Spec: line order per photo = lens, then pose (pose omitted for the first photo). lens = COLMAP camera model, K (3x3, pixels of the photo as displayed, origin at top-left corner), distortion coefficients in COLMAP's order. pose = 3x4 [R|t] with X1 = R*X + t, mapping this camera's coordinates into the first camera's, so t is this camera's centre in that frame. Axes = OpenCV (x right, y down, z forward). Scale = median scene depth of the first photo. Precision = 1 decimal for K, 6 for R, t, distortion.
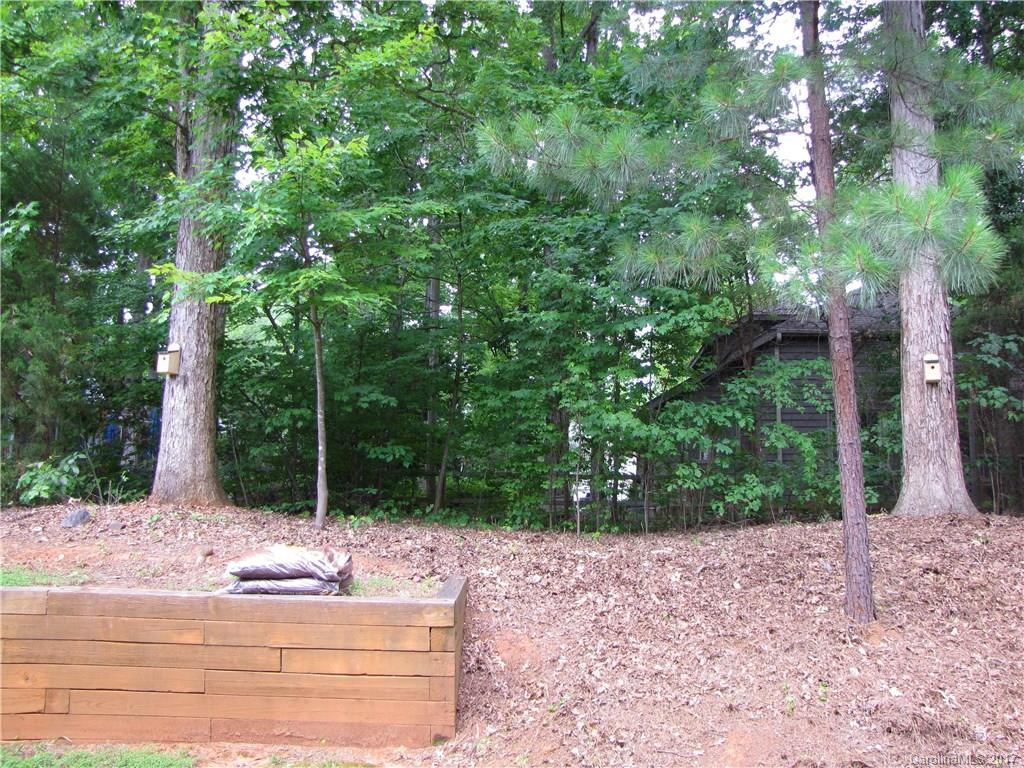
lens RADIAL K [[852.6, 0, 512.0], [0, 852.6, 384.0], [0, 0, 1]] dist [-0.164098, 0.185632]
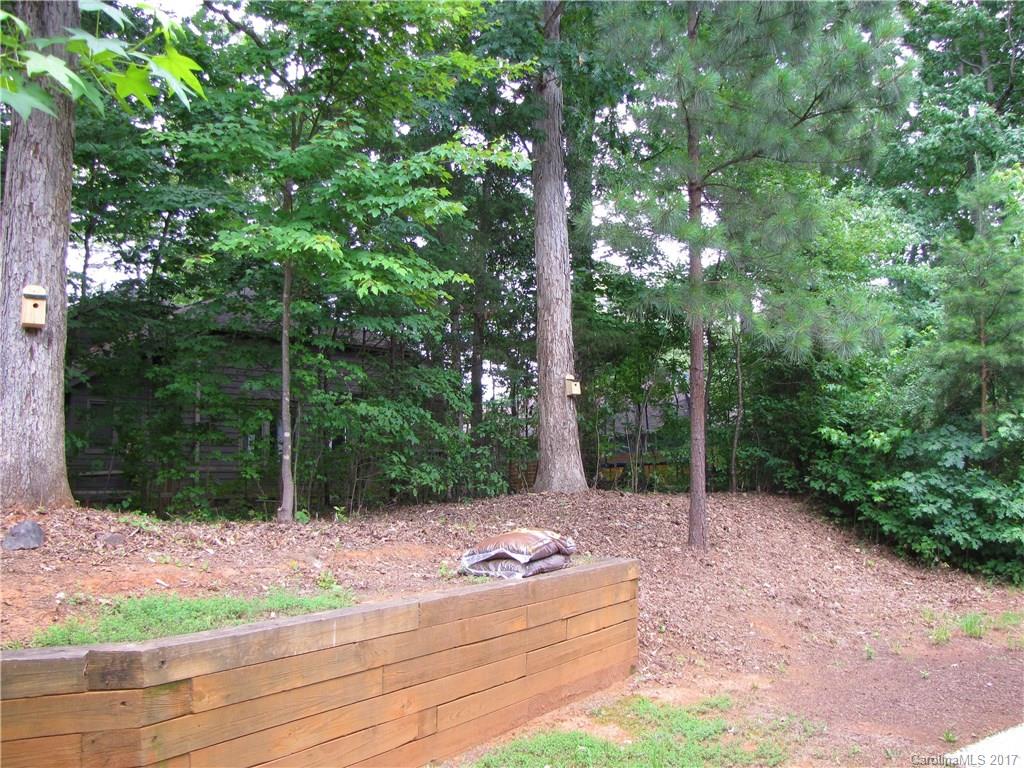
lens RADIAL K [[852.6, 0, 512.0], [0, 852.6, 384.0], [0, 0, 1]] dist [-0.164098, 0.185632]
pose [[0.582512, 0.063519, 0.810336, -0.919635], [-0.072855, 0.997009, -0.025779, 0.031111], [-0.809550, -0.044020, 0.585398, 0.312560]]
